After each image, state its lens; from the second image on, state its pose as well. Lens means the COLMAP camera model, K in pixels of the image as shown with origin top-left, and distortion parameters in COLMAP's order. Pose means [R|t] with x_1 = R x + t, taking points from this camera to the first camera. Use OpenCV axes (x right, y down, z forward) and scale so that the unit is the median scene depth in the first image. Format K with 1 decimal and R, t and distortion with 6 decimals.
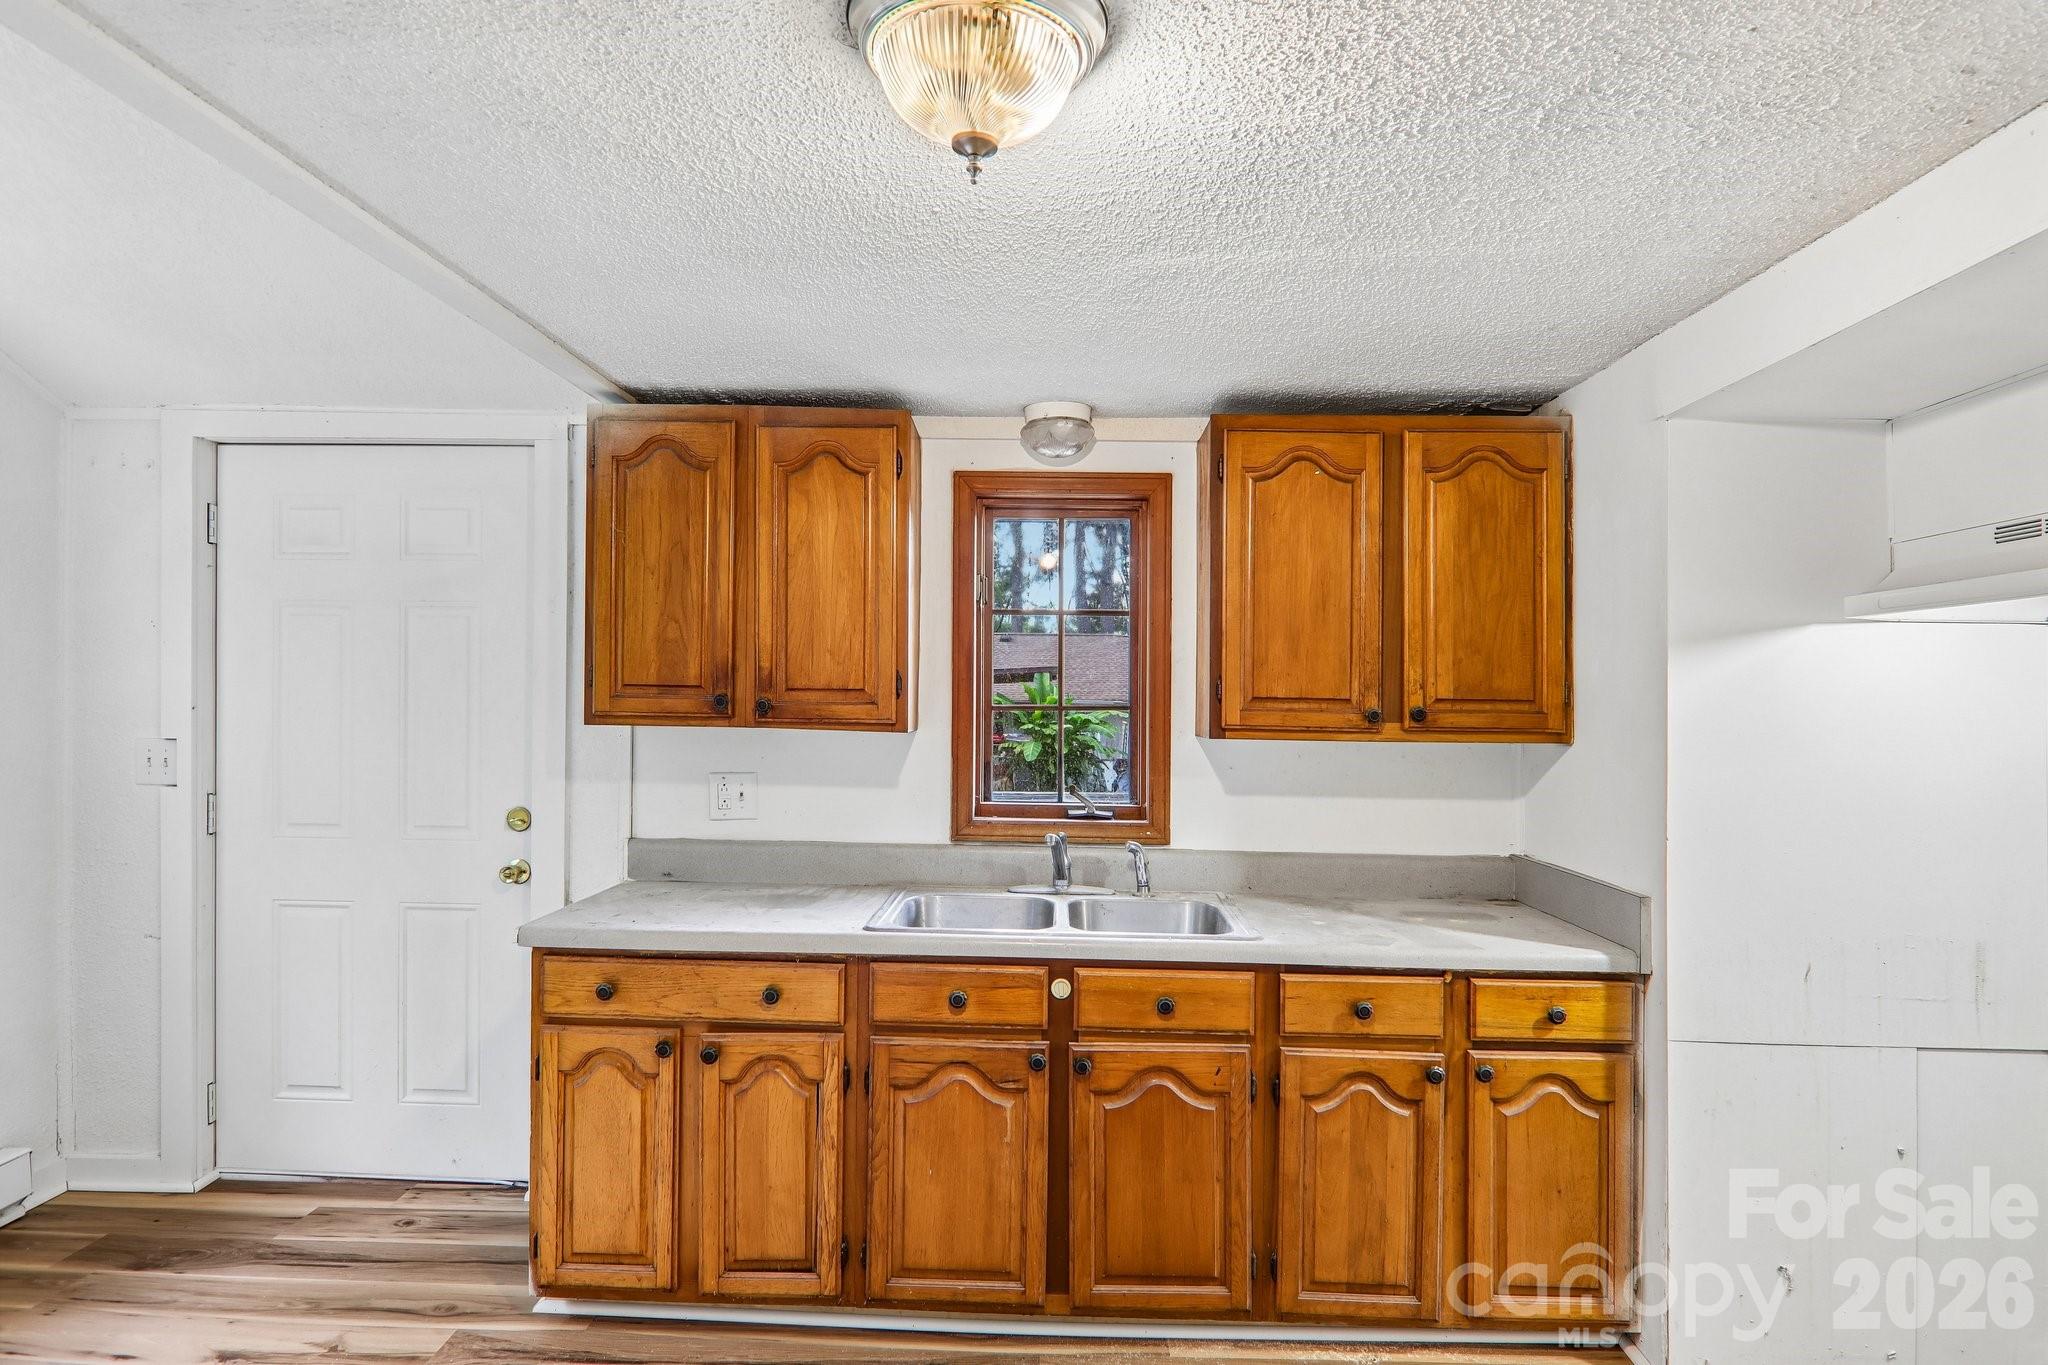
lens RADIAL K [[1140.4, 0, 1022.1], [0, 1140.4, 692.4], [0, 0, 1]] dist [0.001988, -0.016100]
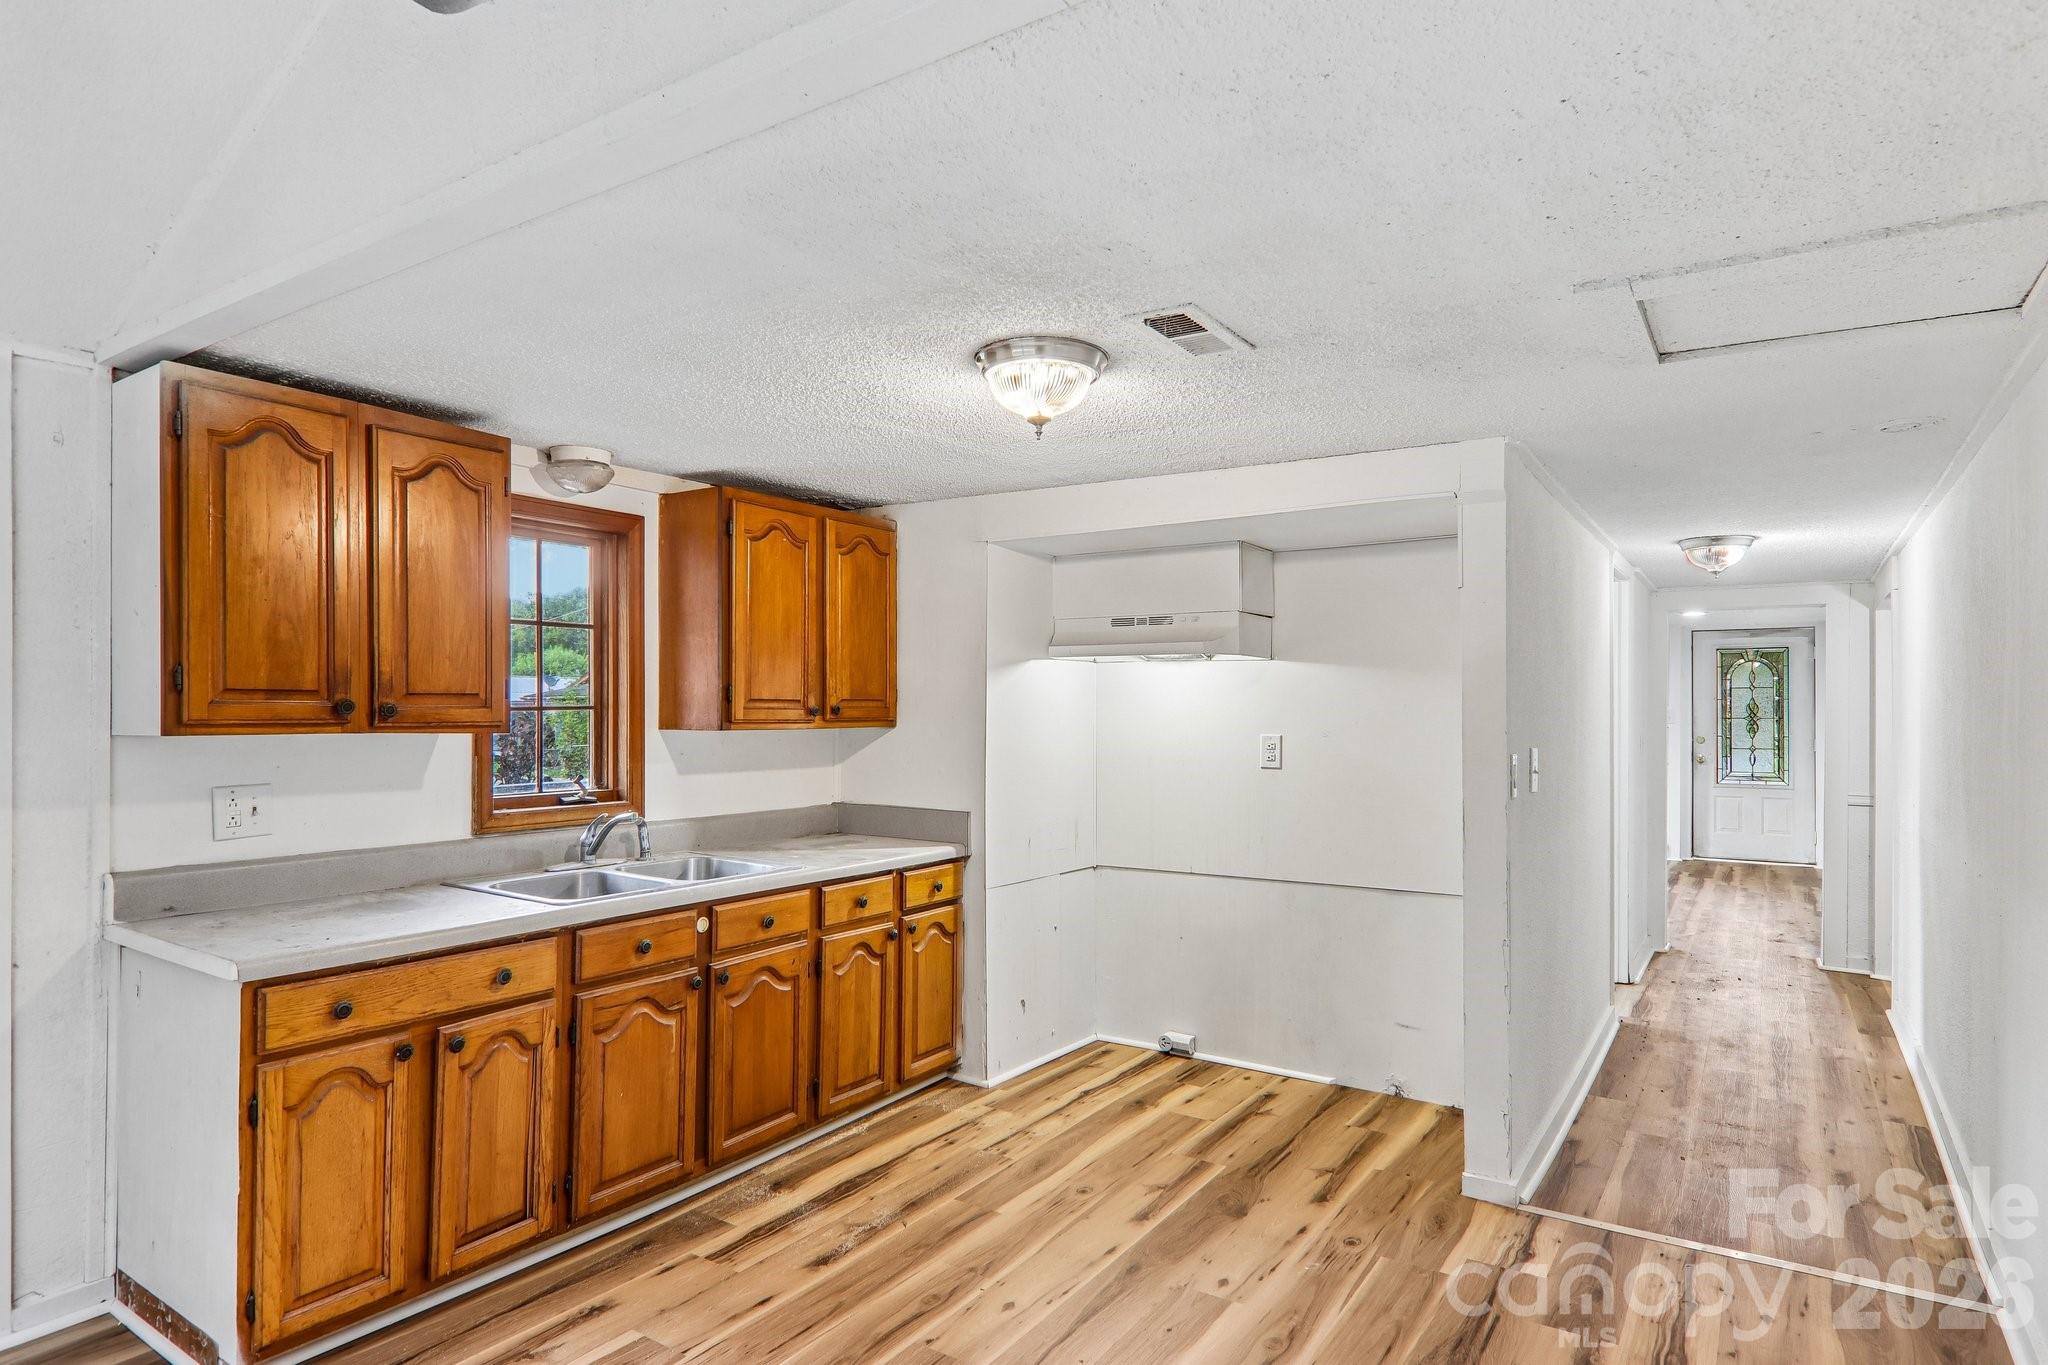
lens RADIAL K [[1140.4, 0, 1040.2], [0, 1140.4, 682.3], [0, 0, 1]] dist [0.001988, -0.016100]
pose [[0.517332, 0.005205, 0.855769, -0.881190], [-0.007806, 0.999969, -0.001363, -0.018370], [-0.855749, -0.005975, 0.517357, -0.003057]]
